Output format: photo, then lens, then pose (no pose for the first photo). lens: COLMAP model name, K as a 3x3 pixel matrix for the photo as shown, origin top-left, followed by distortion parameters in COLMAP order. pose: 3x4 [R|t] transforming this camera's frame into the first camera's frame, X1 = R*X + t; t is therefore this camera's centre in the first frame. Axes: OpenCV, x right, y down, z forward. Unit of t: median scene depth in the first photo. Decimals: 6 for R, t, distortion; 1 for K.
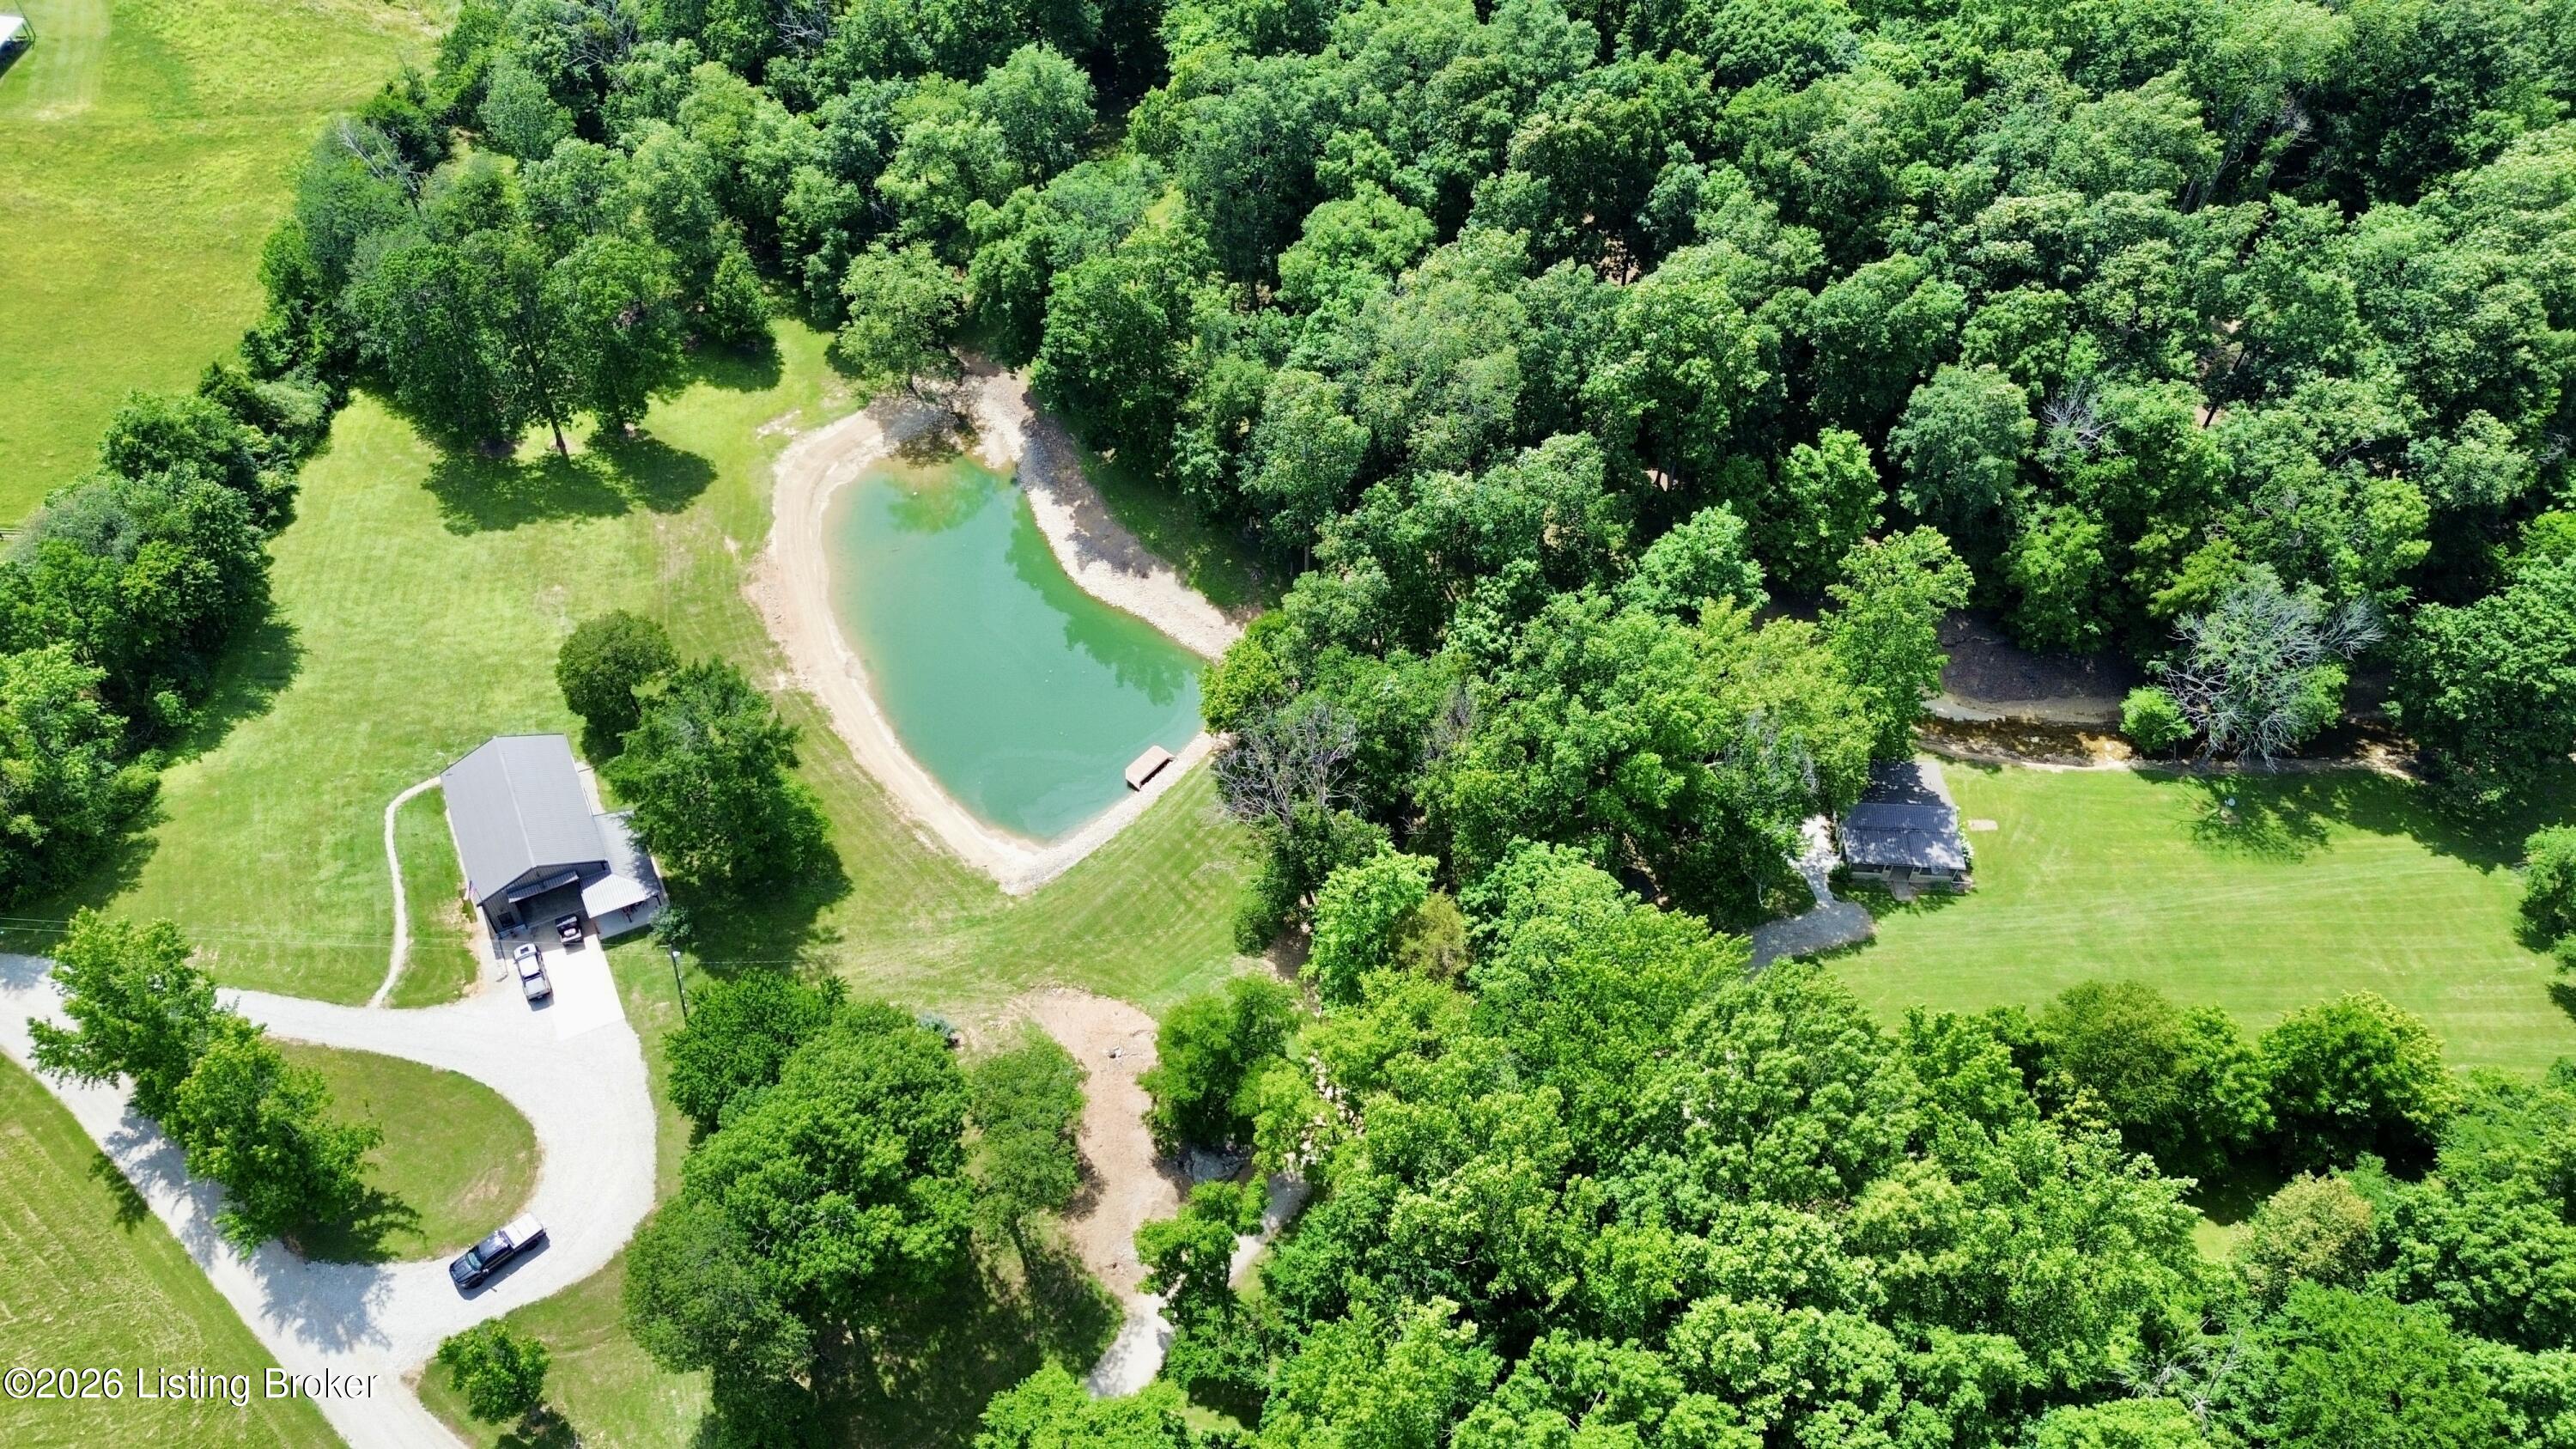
lens RADIAL K [[1835.9, 0, 1306.9], [0, 1835.9, 744.7], [0, 0, 1]] dist [0.065360, -0.057830]
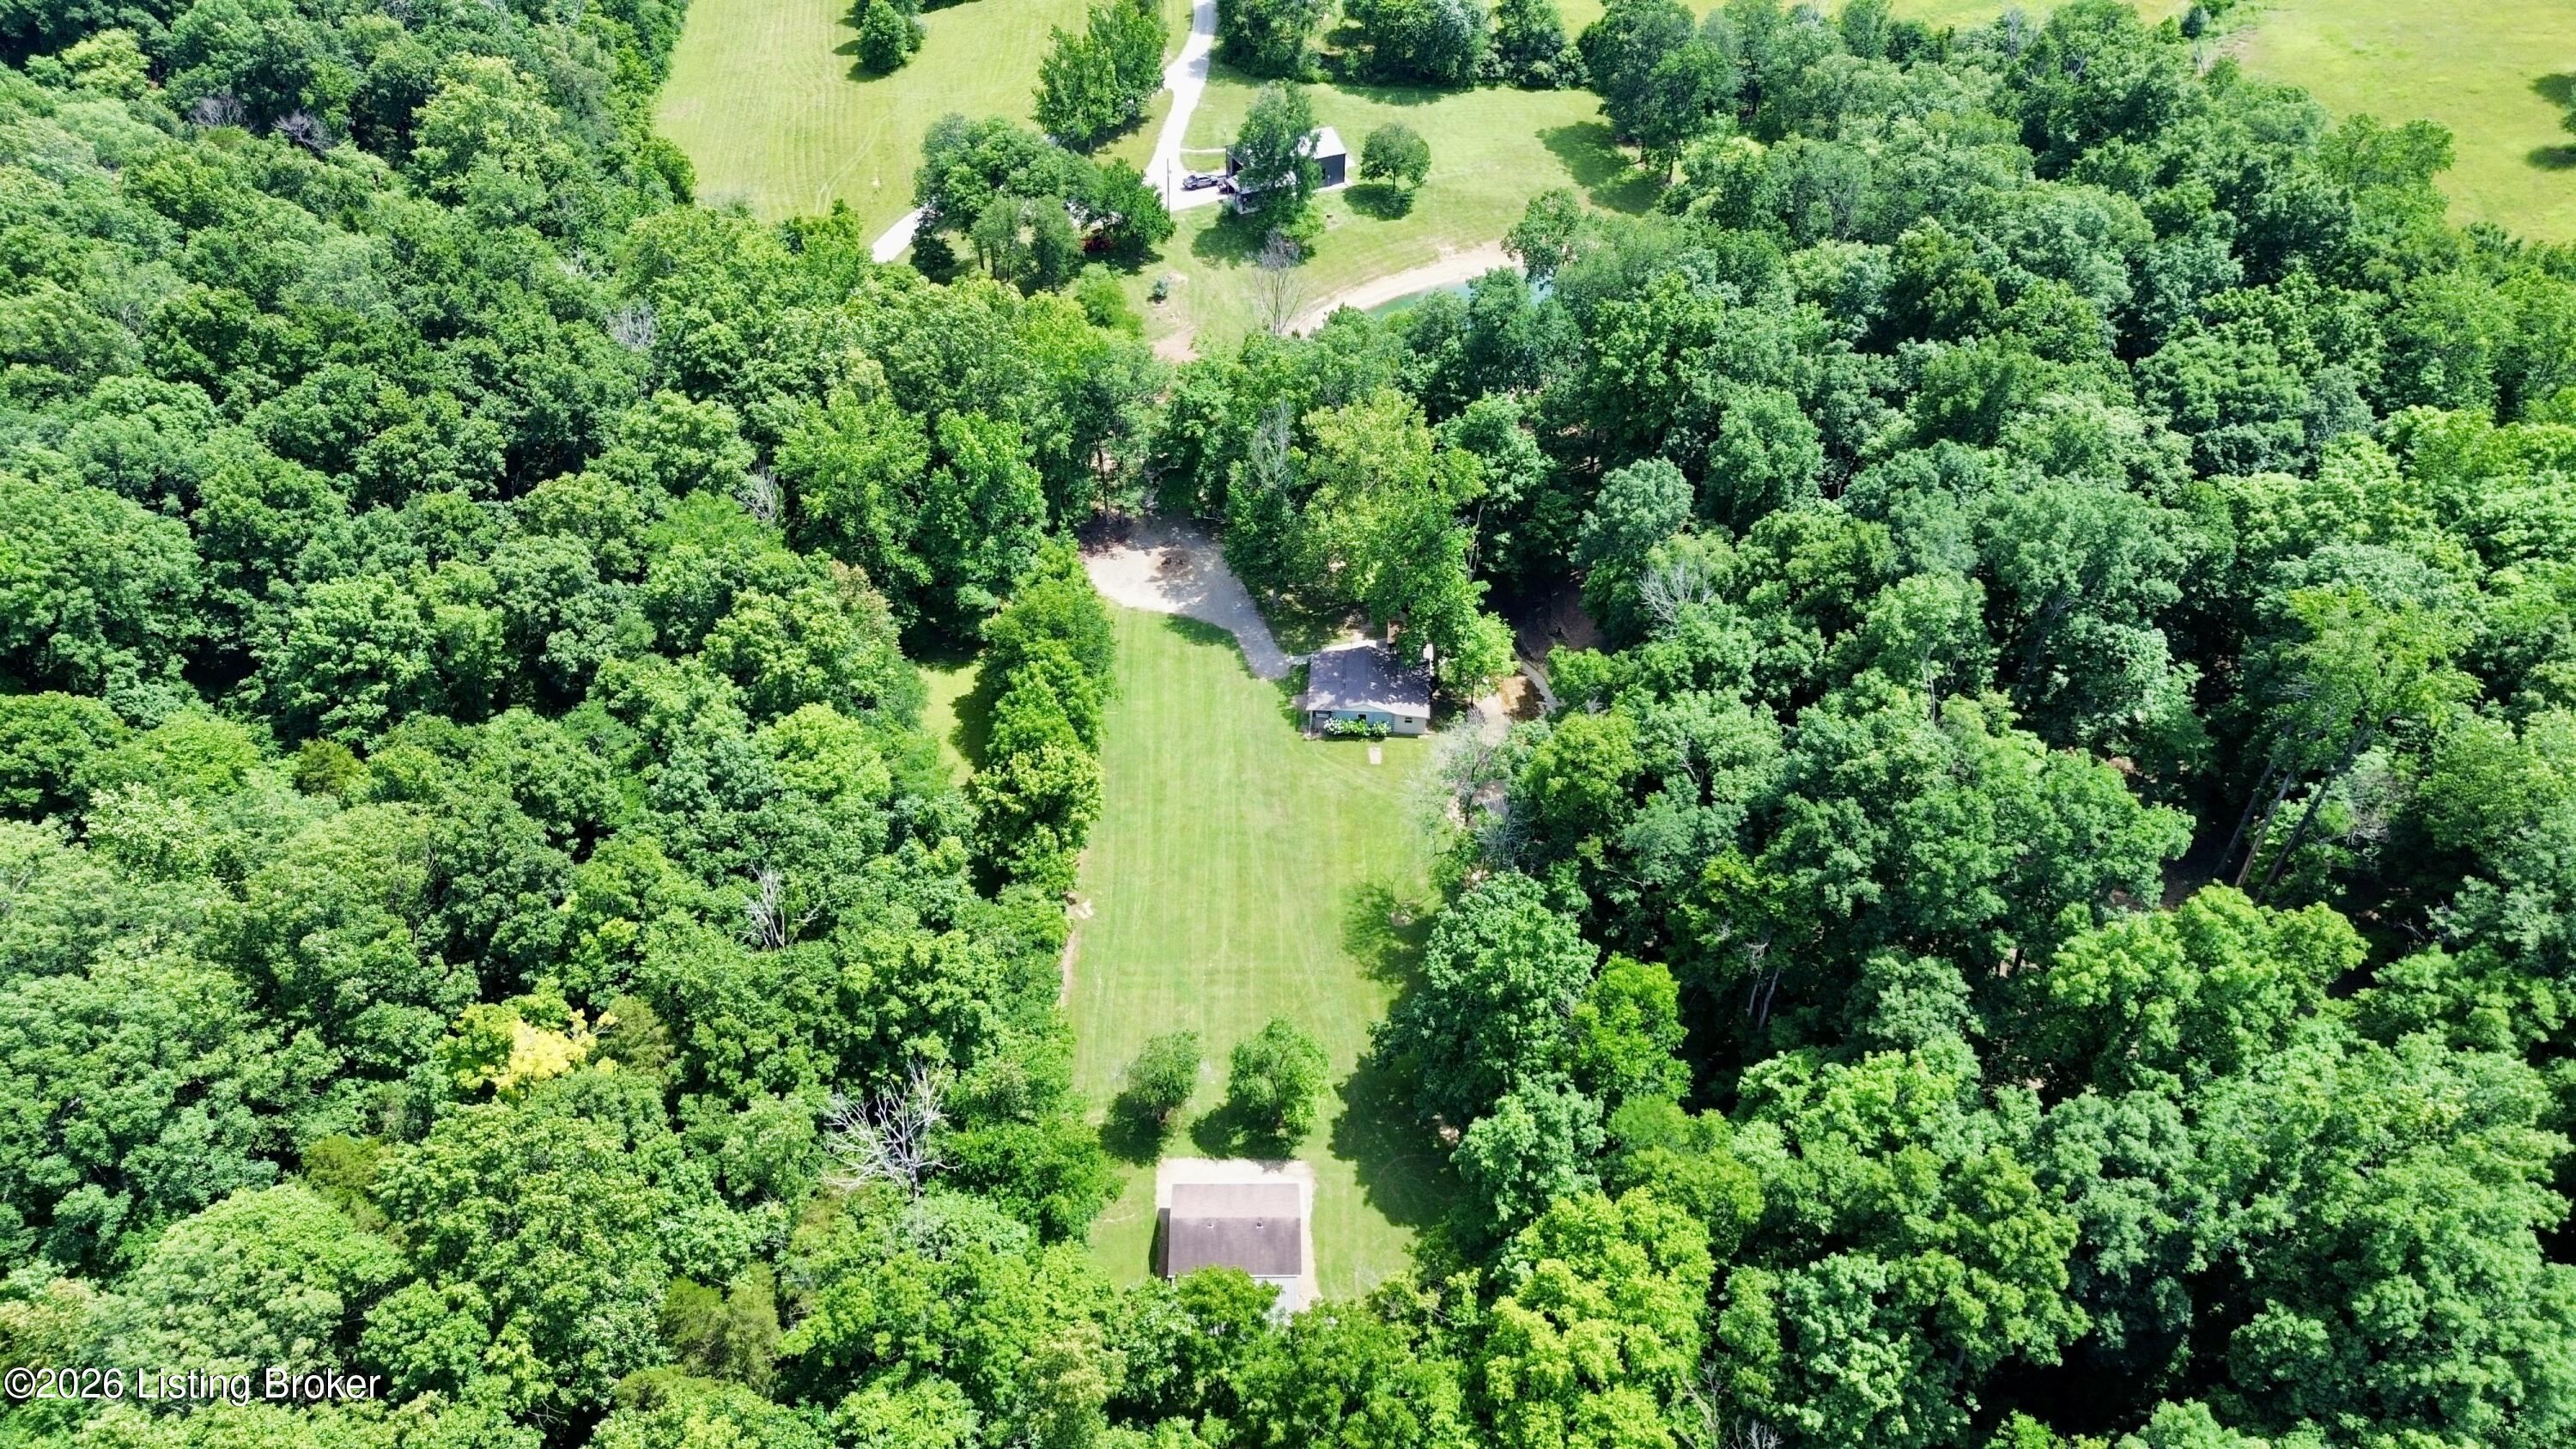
lens RADIAL K [[1835.9, 0, 1280.4], [0, 1835.9, 730.6], [0, 0, 1]] dist [0.065360, -0.057830]
pose [[-0.010103, 0.625057, -0.780514, 1.271442], [-0.752627, 0.509165, 0.417496, -0.398182], [0.658369, 0.591654, 0.465291, 0.454778]]
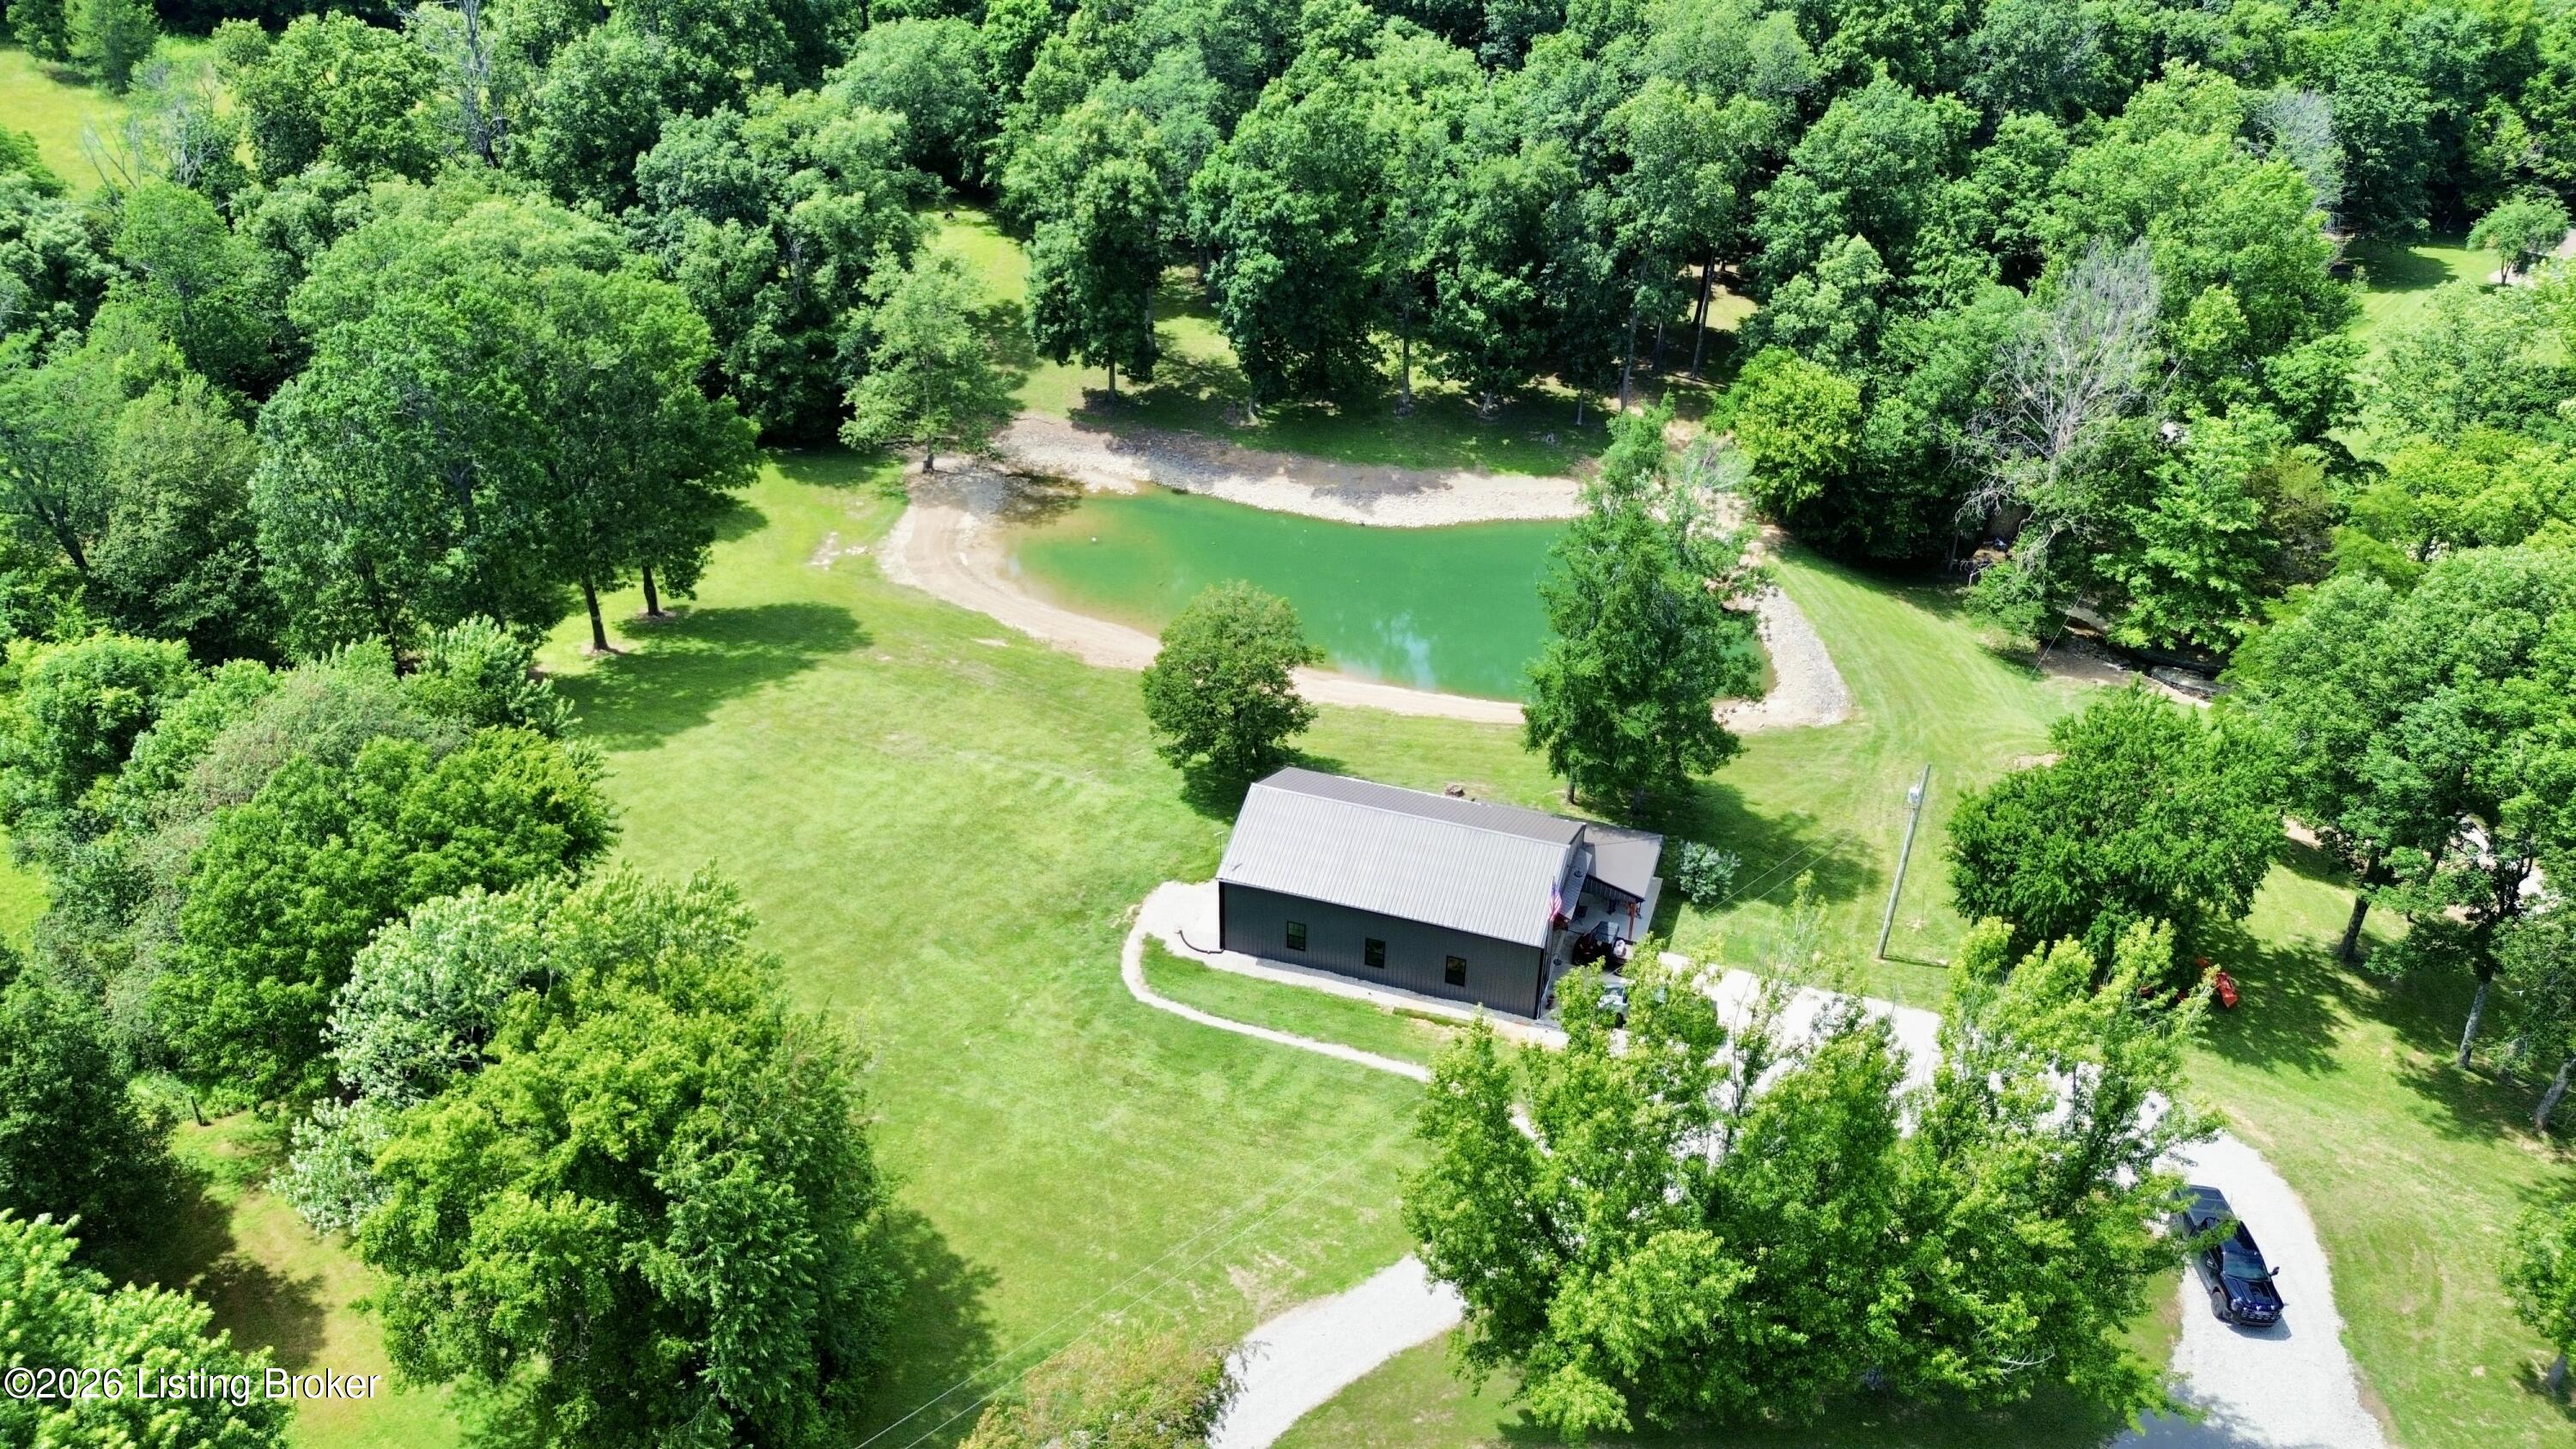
lens RADIAL K [[1835.9, 0, 1293.8], [0, 1835.9, 727.3], [0, 0, 1]] dist [0.065360, -0.057830]
pose [[0.712939, -0.372138, 0.594332, -0.727195], [0.522389, 0.847272, -0.096123, 0.041263], [-0.467790, 0.379002, 0.798454, 0.507950]]
